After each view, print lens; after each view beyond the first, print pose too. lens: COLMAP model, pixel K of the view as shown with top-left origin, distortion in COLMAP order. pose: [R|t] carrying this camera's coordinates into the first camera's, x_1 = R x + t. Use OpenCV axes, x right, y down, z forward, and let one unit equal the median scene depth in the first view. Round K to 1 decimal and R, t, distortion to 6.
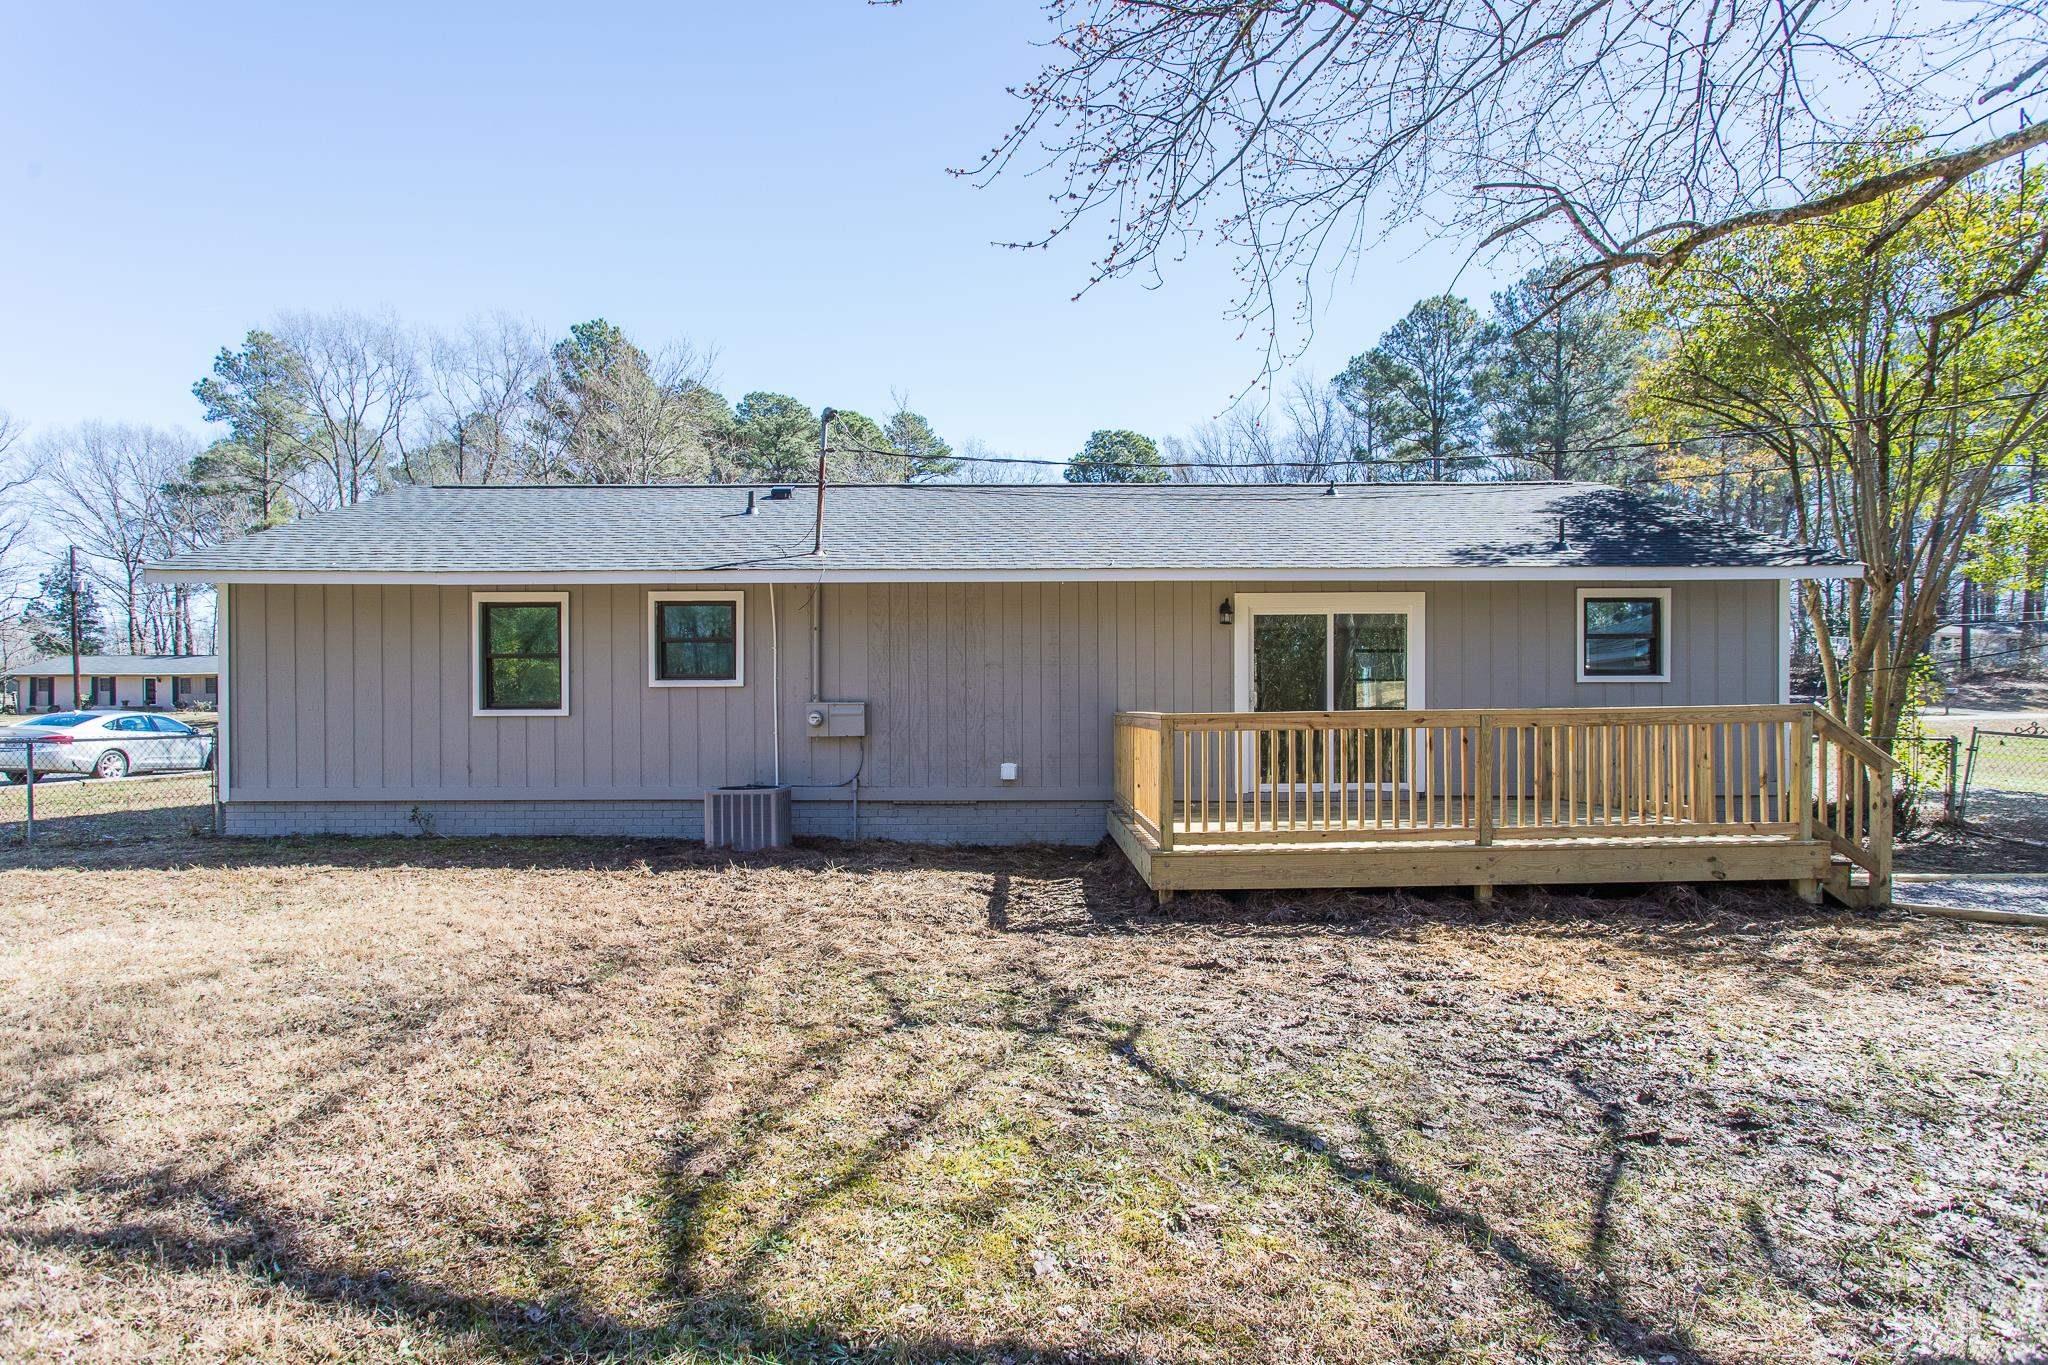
lens RADIAL K [[1012.2, 0, 1029.8], [0, 1012.2, 723.7], [0, 0, 1]] dist [0.000988, 0.000146]
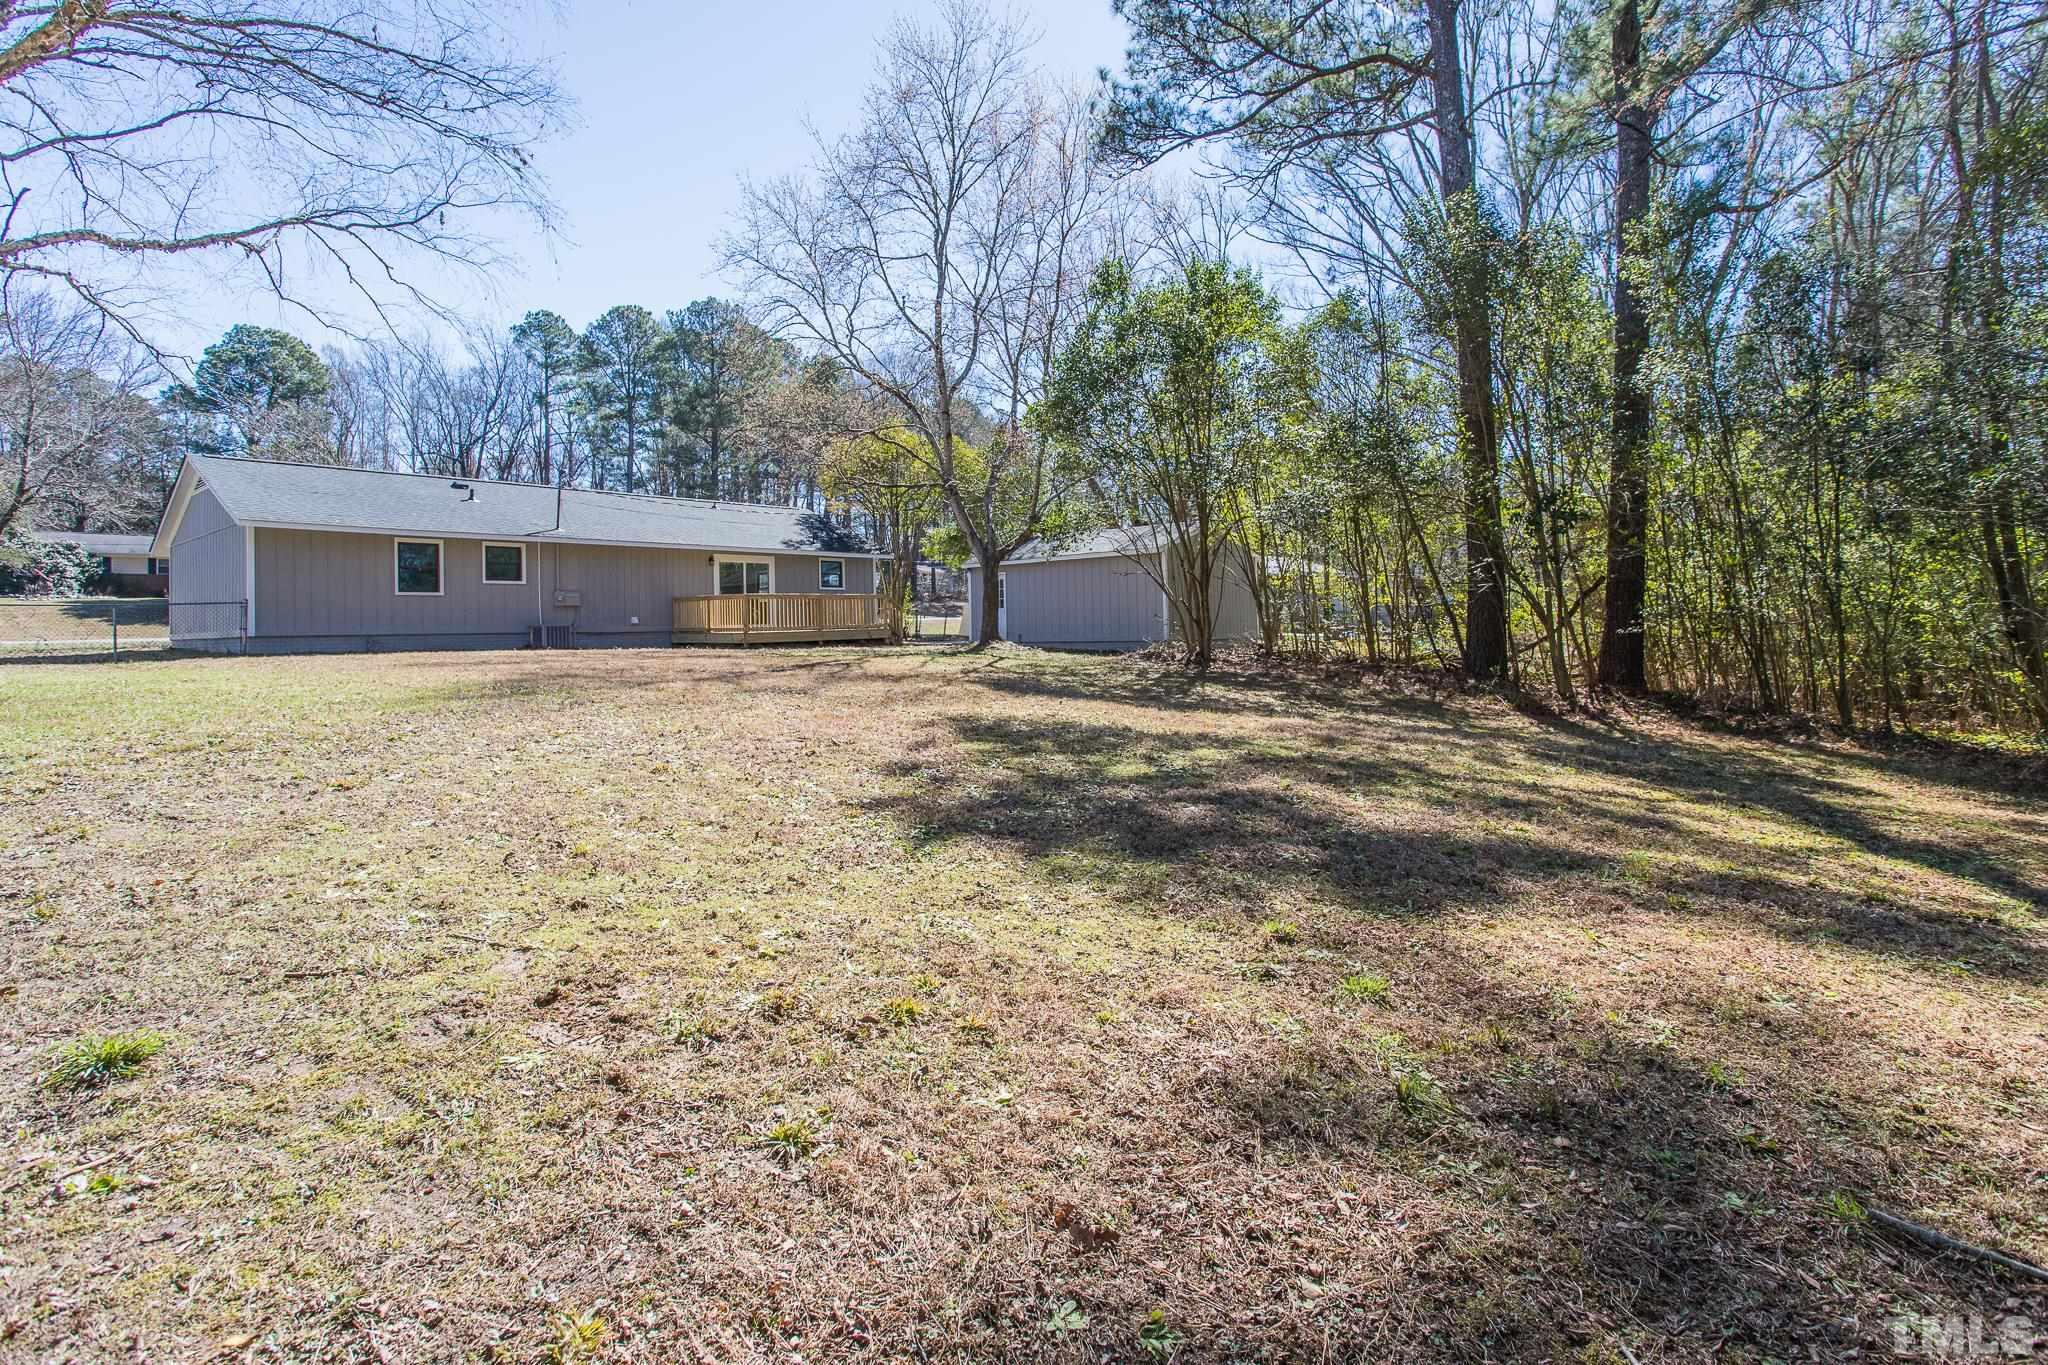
lens RADIAL K [[1003.0, 0, 1034.4], [0, 1003.0, 619.2], [0, 0, 1]] dist [0.003348, 0.000308]
pose [[0.666866, -0.002229, 0.745175, -1.210702], [0.019469, 0.999706, -0.014432, 0.098800], [-0.744924, 0.024132, 0.666713, -1.397595]]
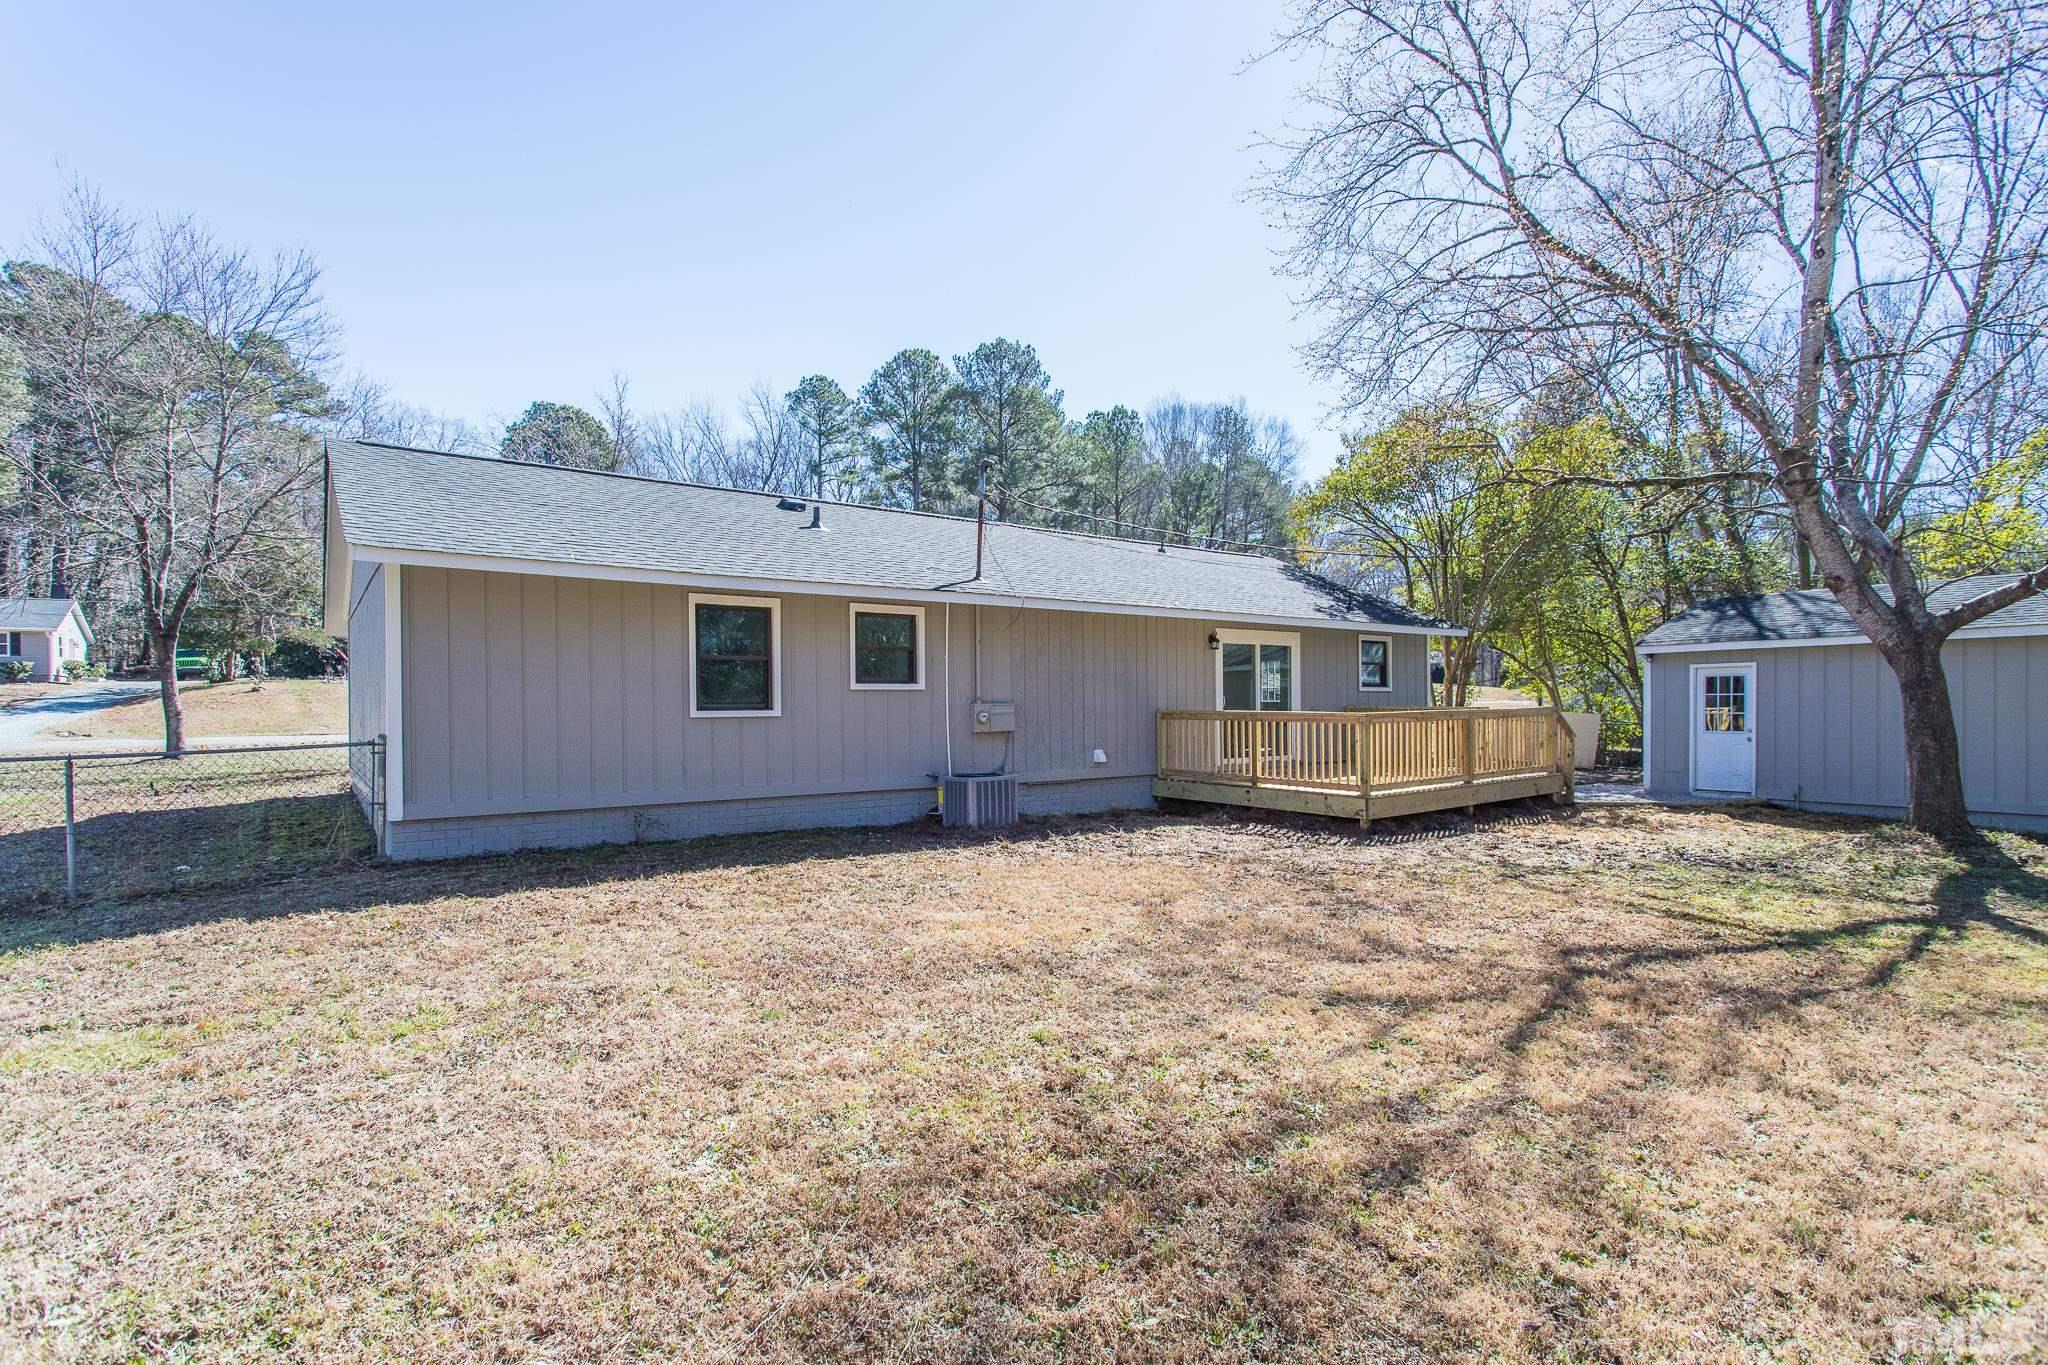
lens RADIAL K [[978.4, 0, 1032.7], [0, 978.4, 715.5], [0, 0, 1]] dist [-0.000528, -0.000468]
pose [[0.811367, -0.007147, 0.584494, -0.824733], [0.005878, 0.999974, 0.004067, -0.011224], [-0.584508, 0.000136, 0.811388, 0.022670]]
